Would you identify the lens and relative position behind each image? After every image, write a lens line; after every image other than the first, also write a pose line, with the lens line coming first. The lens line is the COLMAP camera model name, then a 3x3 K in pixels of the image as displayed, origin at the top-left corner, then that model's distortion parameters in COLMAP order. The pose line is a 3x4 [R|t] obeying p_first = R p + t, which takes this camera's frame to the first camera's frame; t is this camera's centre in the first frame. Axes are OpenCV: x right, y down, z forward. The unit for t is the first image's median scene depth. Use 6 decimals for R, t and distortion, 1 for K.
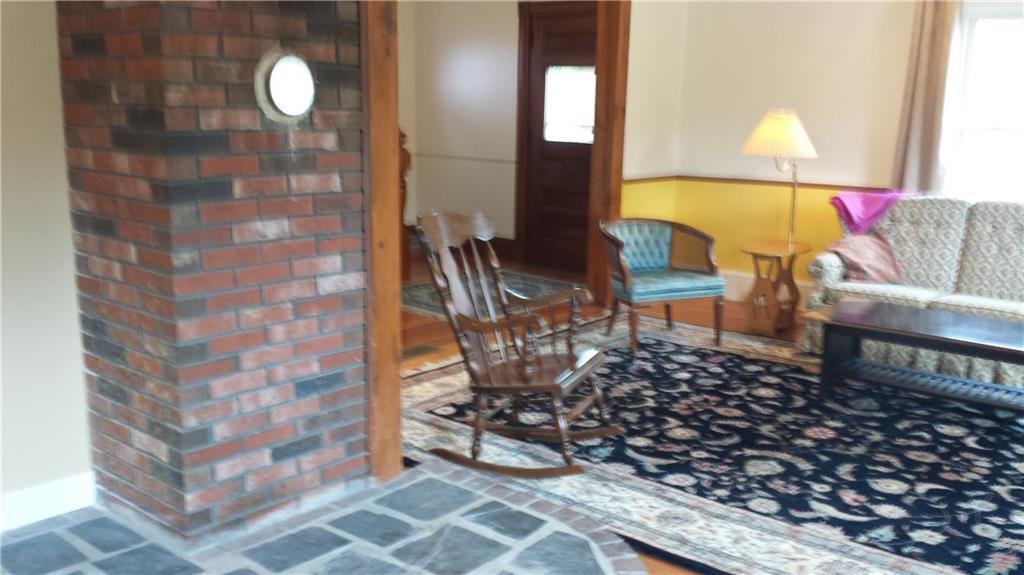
lens RADIAL K [[955.6, 0, 509.0], [0, 955.6, 311.7], [0, 0, 1]] dist [0.020978, -0.005630]
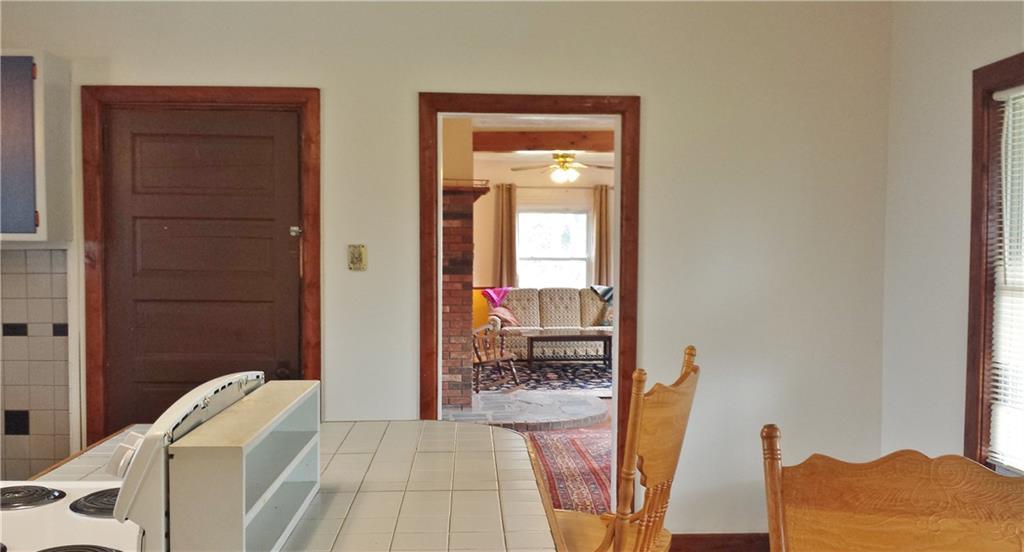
lens RADIAL K [[963.2, 0, 535.0], [0, 963.2, 310.8], [0, 0, 1]] dist [0.138097, -0.305351]
pose [[0.721291, -0.073976, 0.688670, -2.213372], [0.167716, 0.983345, -0.070031, 0.192291], [-0.672020, 0.166014, 0.721685, -1.276595]]
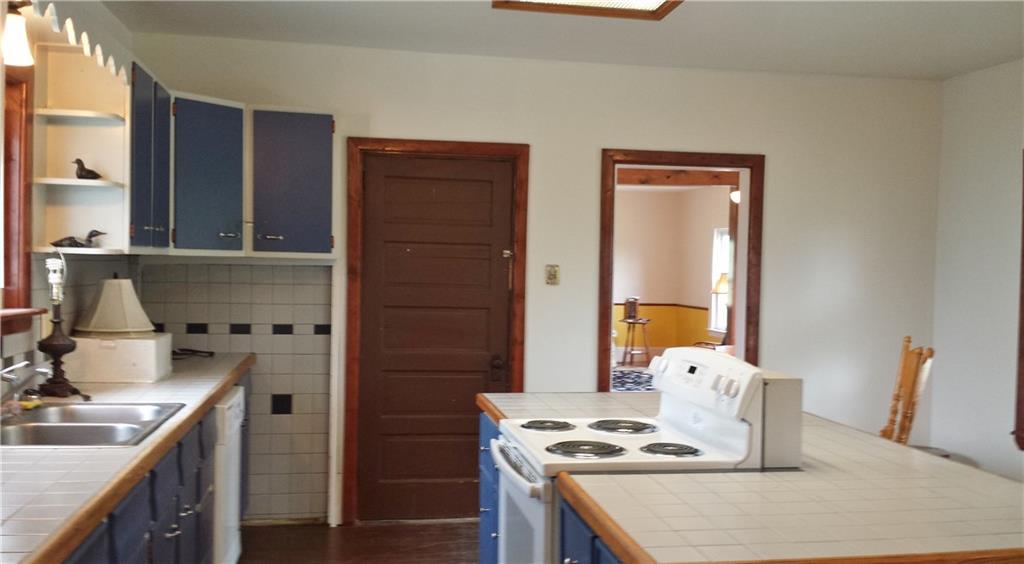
lens RADIAL K [[974.1, 0, 512.4], [0, 974.1, 313.0], [0, 0, 1]] dist [0.113518, -0.001677]
pose [[0.624881, -0.055644, 0.778735, -2.946145], [0.170184, 0.983179, -0.066308, 0.150452], [-0.761946, 0.173963, 0.623839, -1.163848]]
